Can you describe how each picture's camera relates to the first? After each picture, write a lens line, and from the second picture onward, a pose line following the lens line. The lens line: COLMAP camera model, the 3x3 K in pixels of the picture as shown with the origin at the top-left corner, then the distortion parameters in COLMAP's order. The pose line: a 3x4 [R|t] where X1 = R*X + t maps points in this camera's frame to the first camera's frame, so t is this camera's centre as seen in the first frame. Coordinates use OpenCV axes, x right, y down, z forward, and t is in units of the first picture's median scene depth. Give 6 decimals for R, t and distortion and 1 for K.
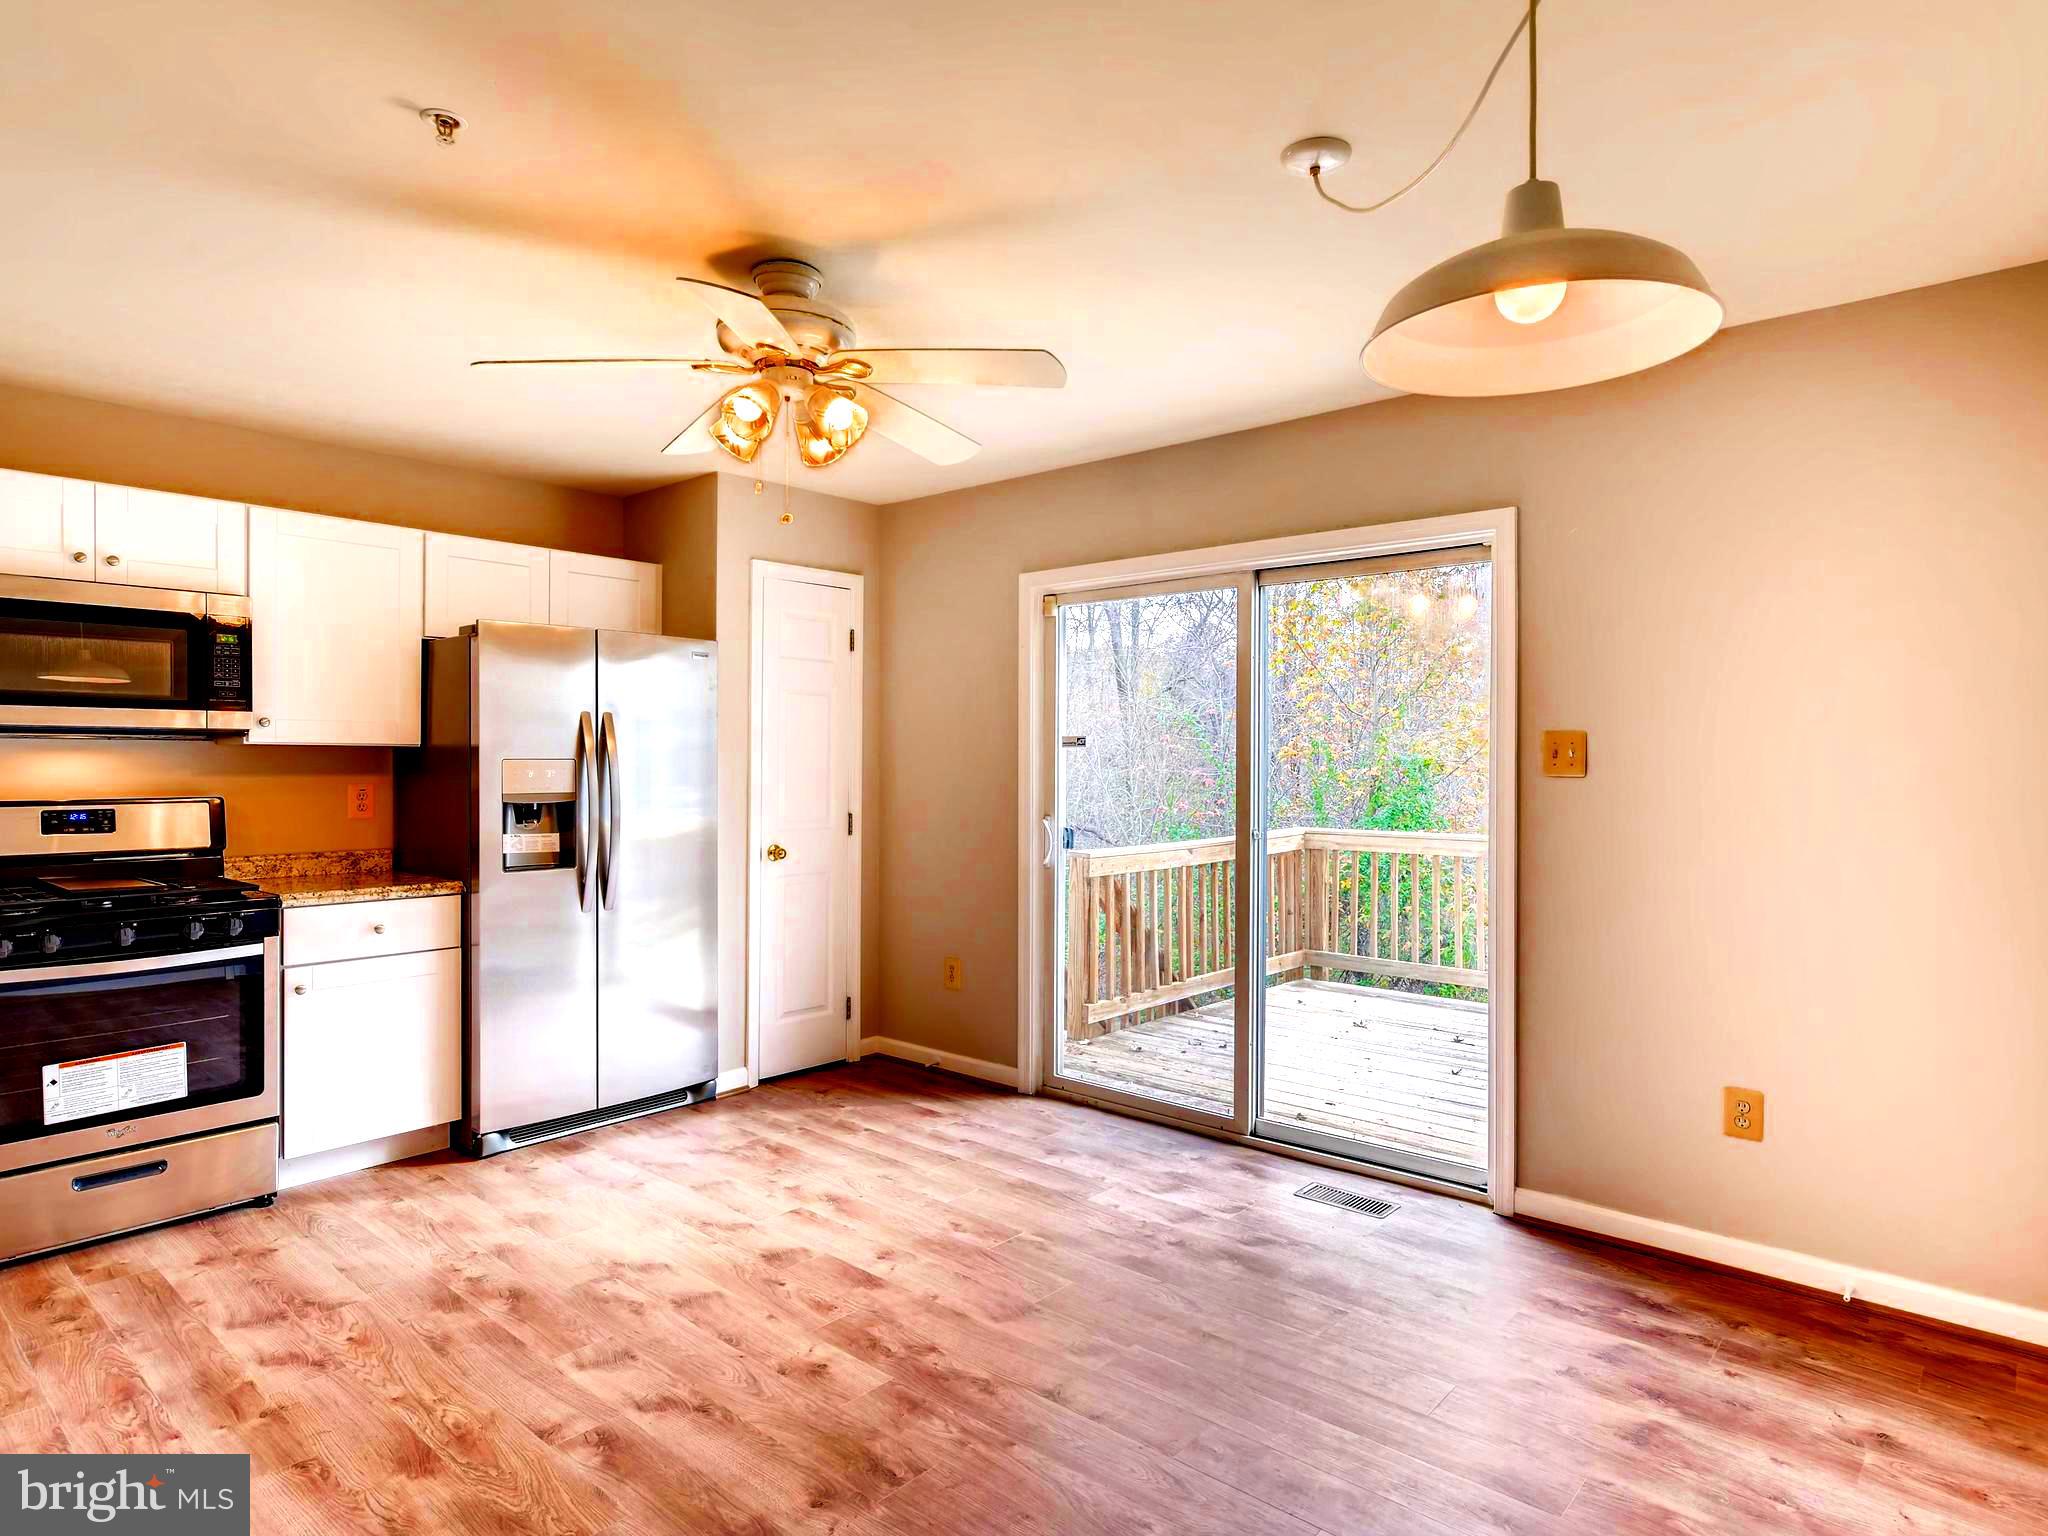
lens RADIAL K [[1167.7, 0, 1024.0], [0, 1167.7, 768.0], [0, 0, 1]] dist [0.001273, 0.001721]
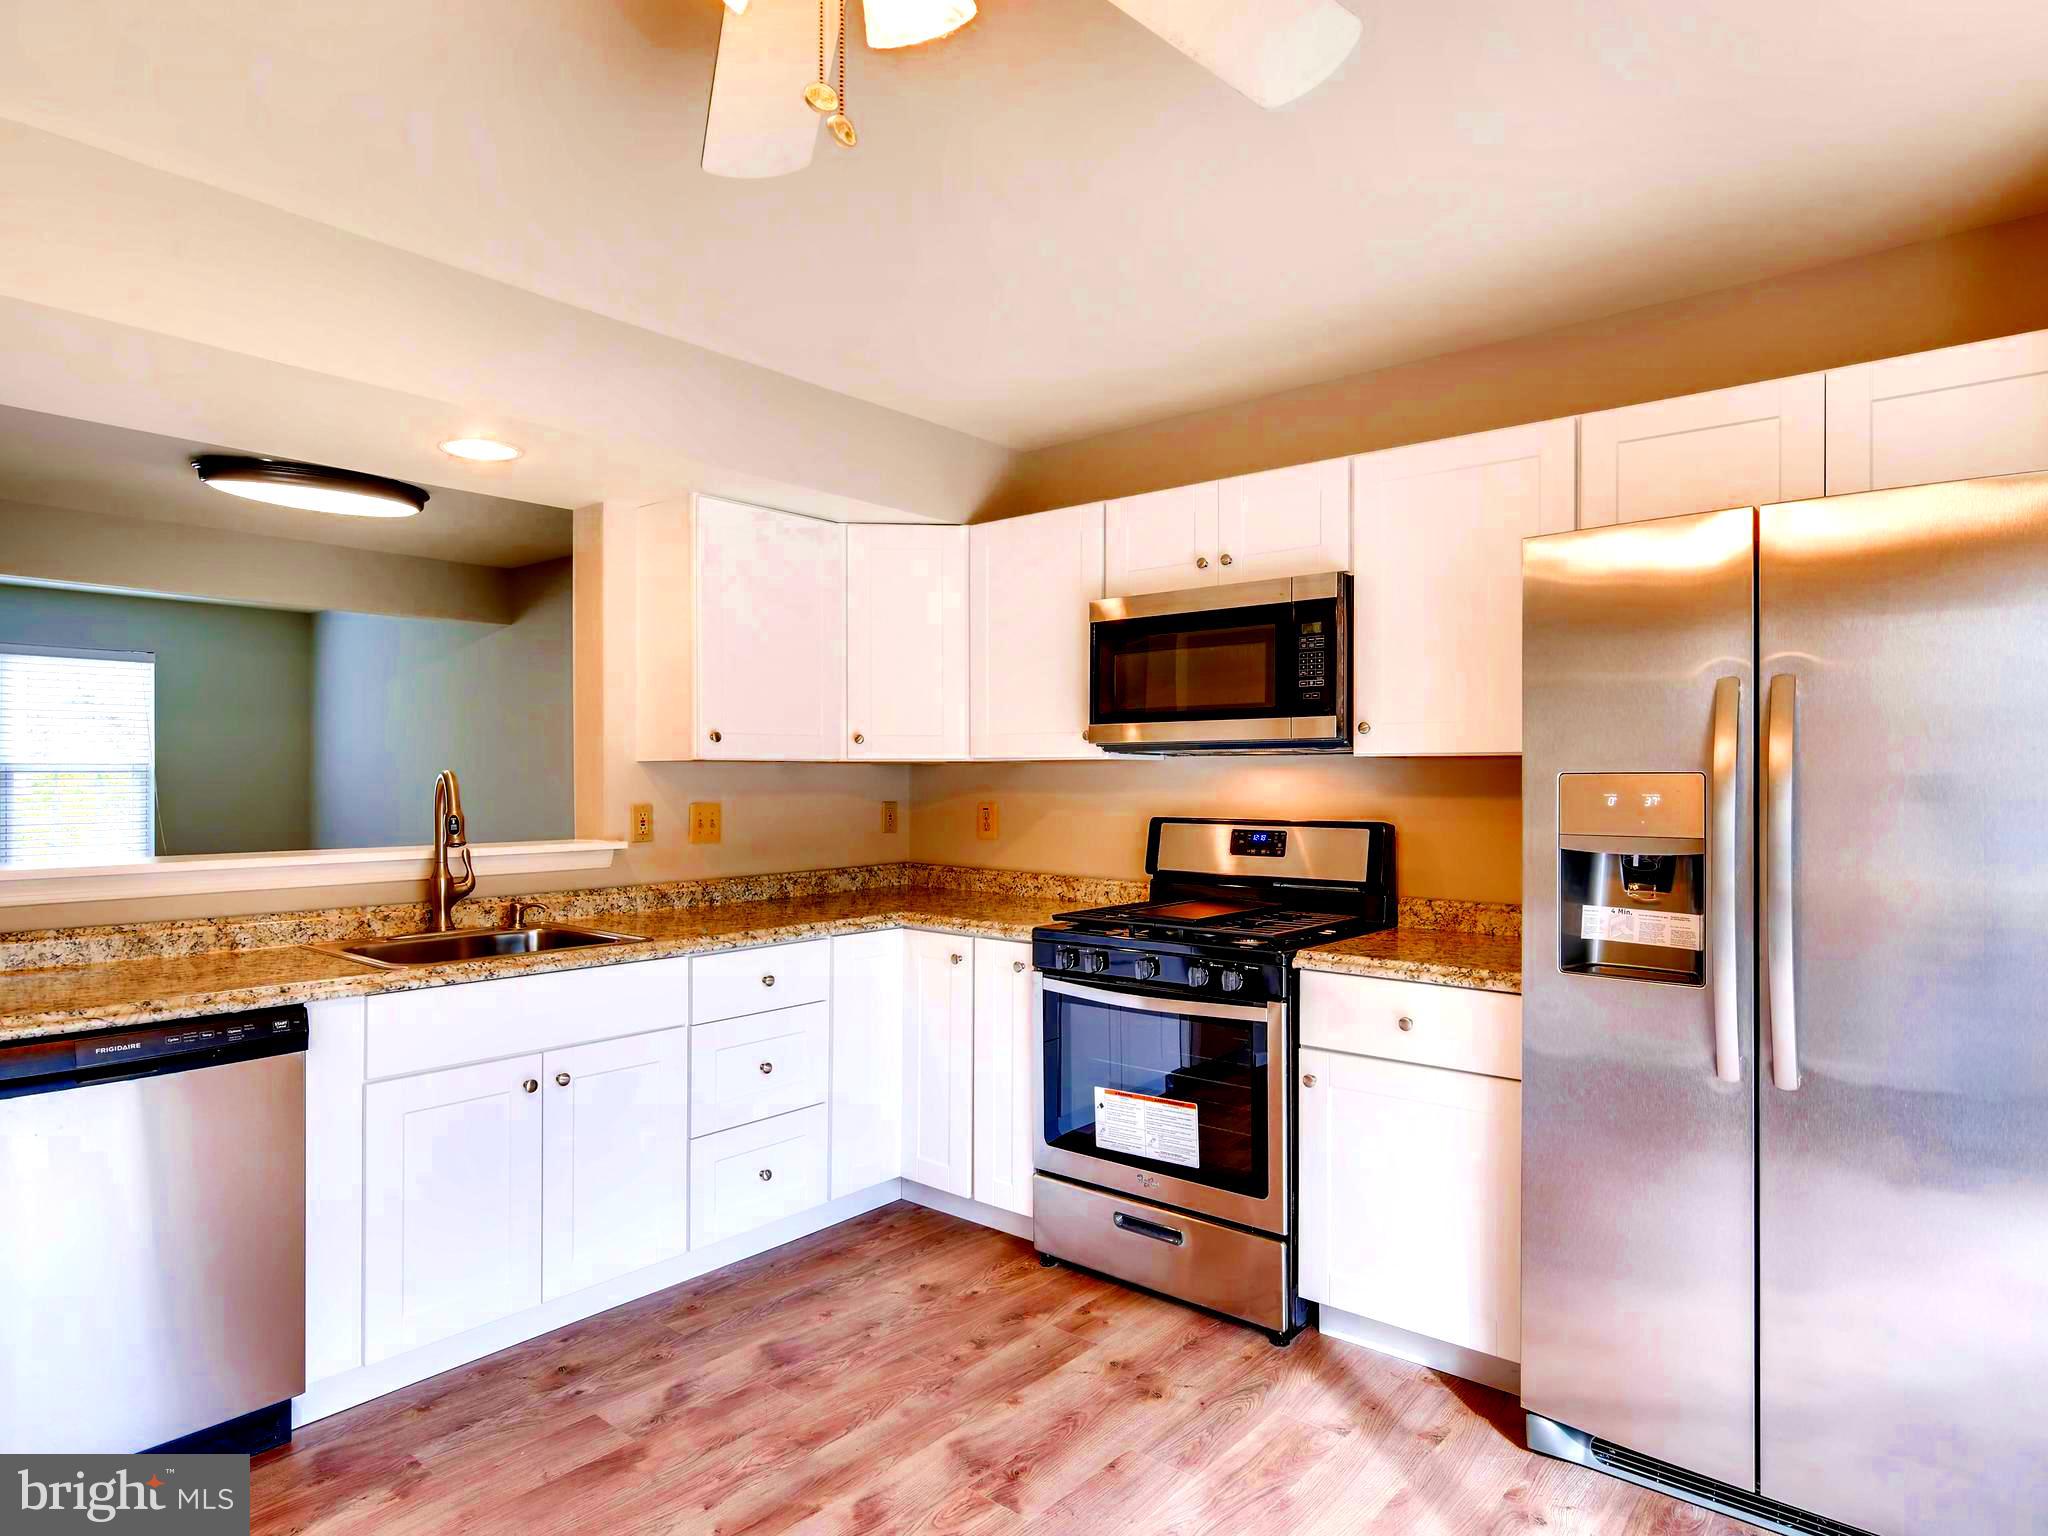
lens RADIAL K [[1179.1, 0, 1025.4], [0, 1179.1, 773.9], [0, 0, 1]] dist [-0.002089, 0.000252]
pose [[0.022339, -0.008417, -0.999715, 0.147010], [-0.008521, 0.999927, -0.008609, 0.000143], [0.999714, 0.008711, 0.022266, 0.844561]]
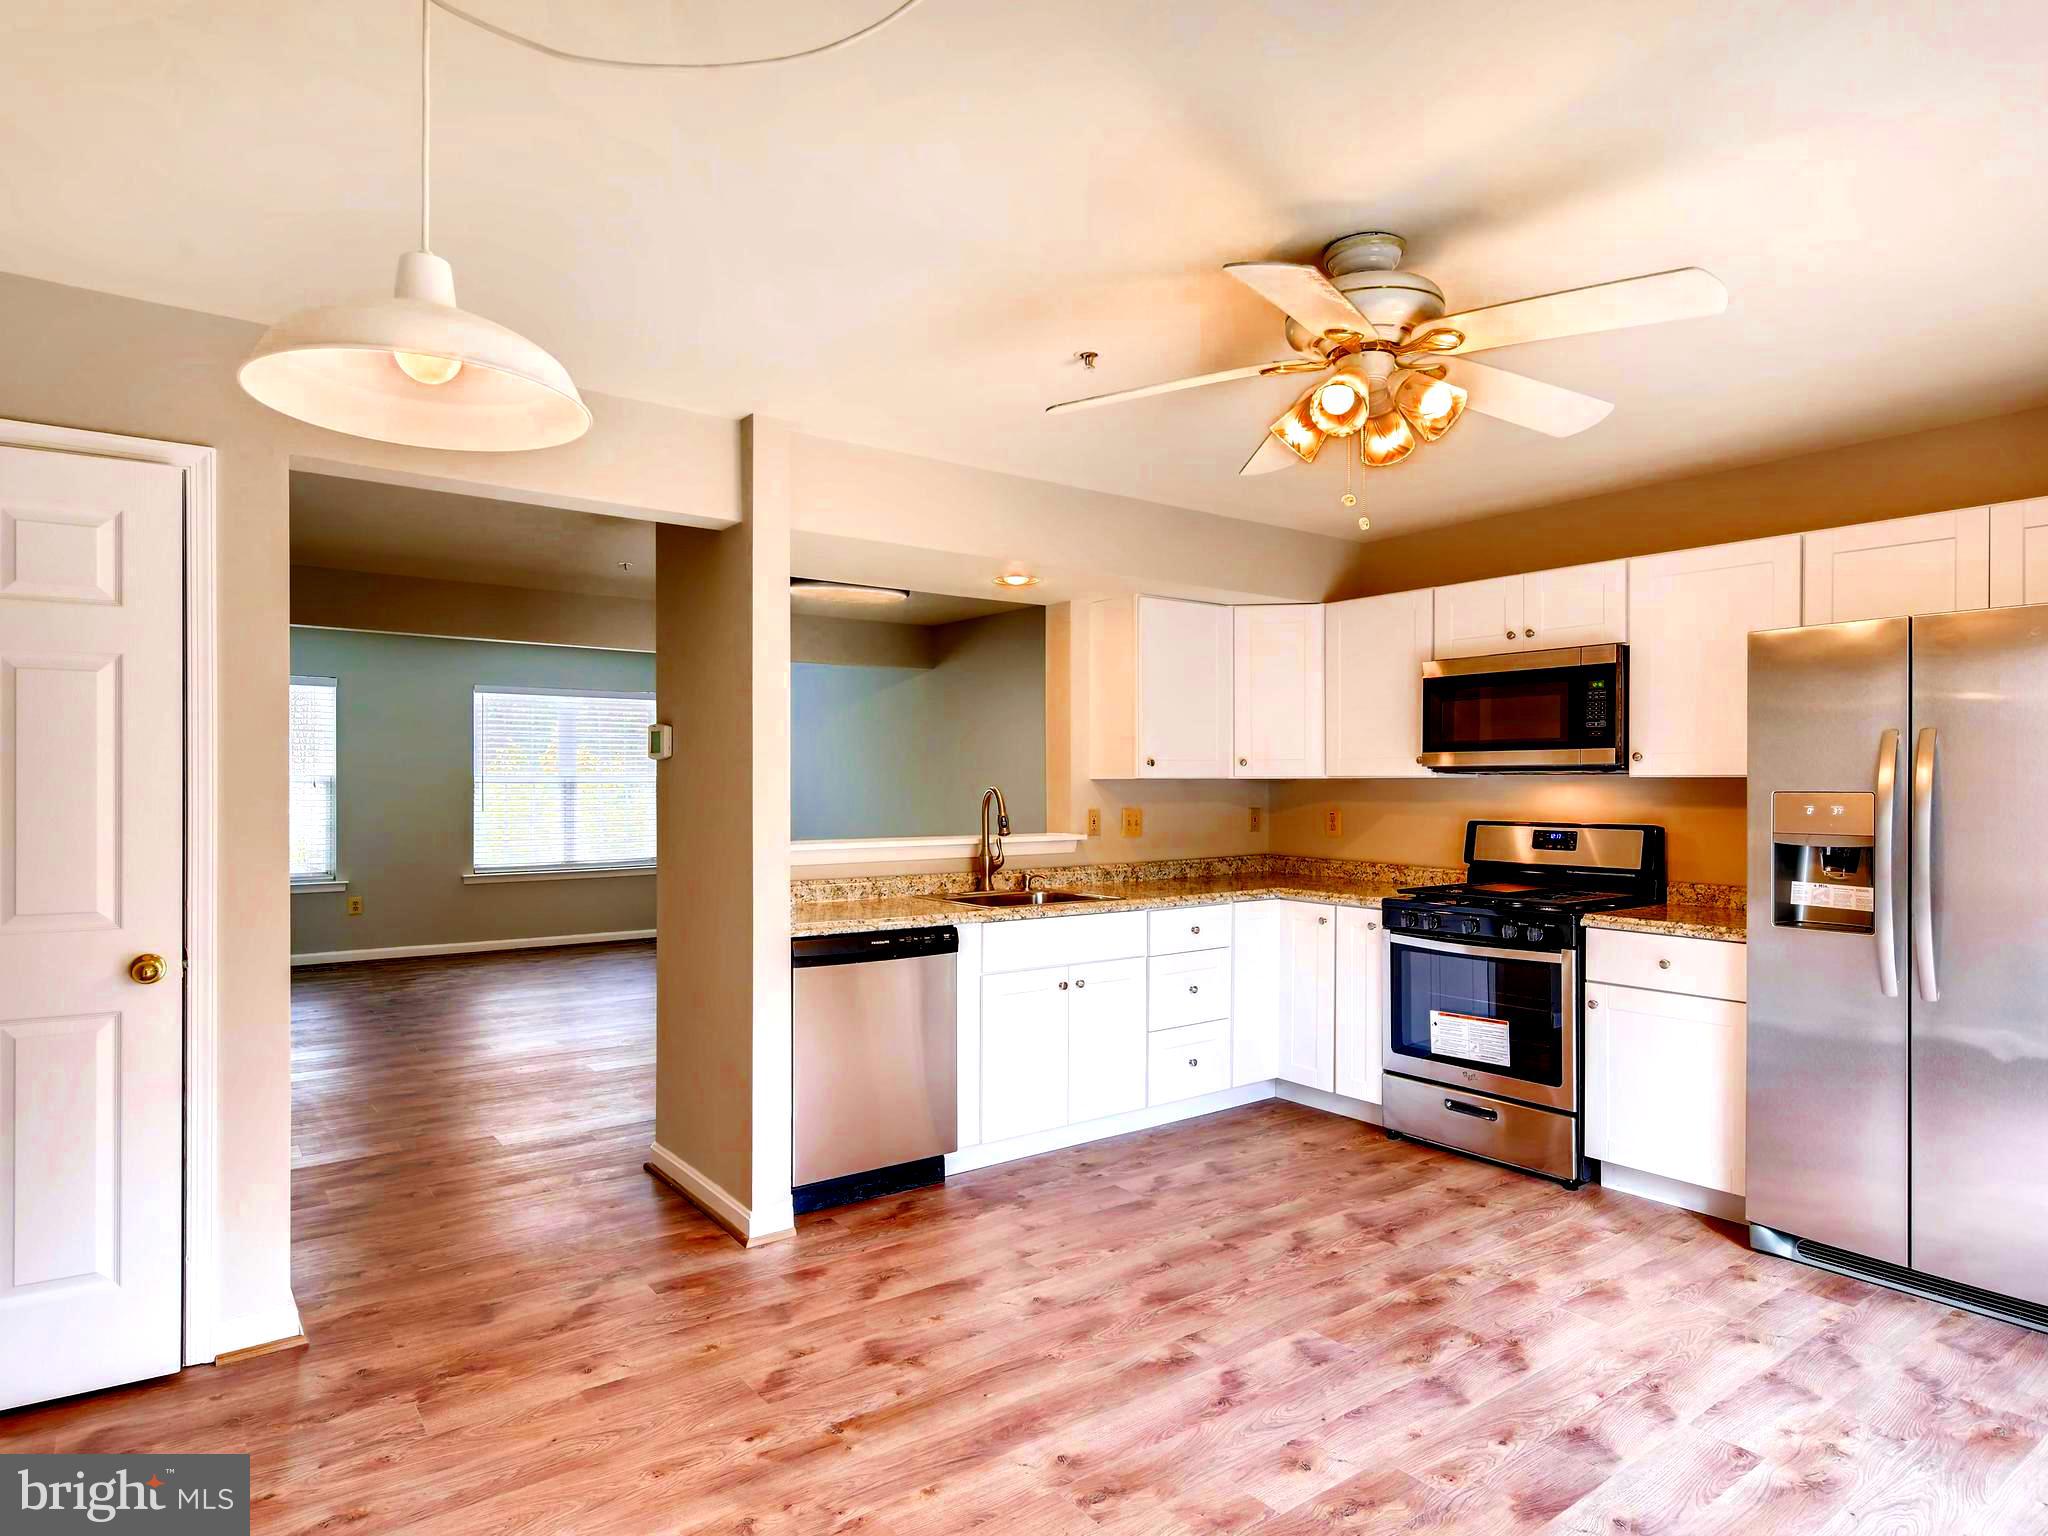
lens RADIAL K [[1169.9, 0, 1024.1], [0, 1169.9, 781.2], [0, 0, 1]] dist [-0.003964, 0.003966]
pose [[-0.207883, -0.006033, -0.978135, 0.583007], [-0.009149, 0.999949, -0.004223, -0.007775], [0.978111, 0.008071, -0.207927, 0.749214]]
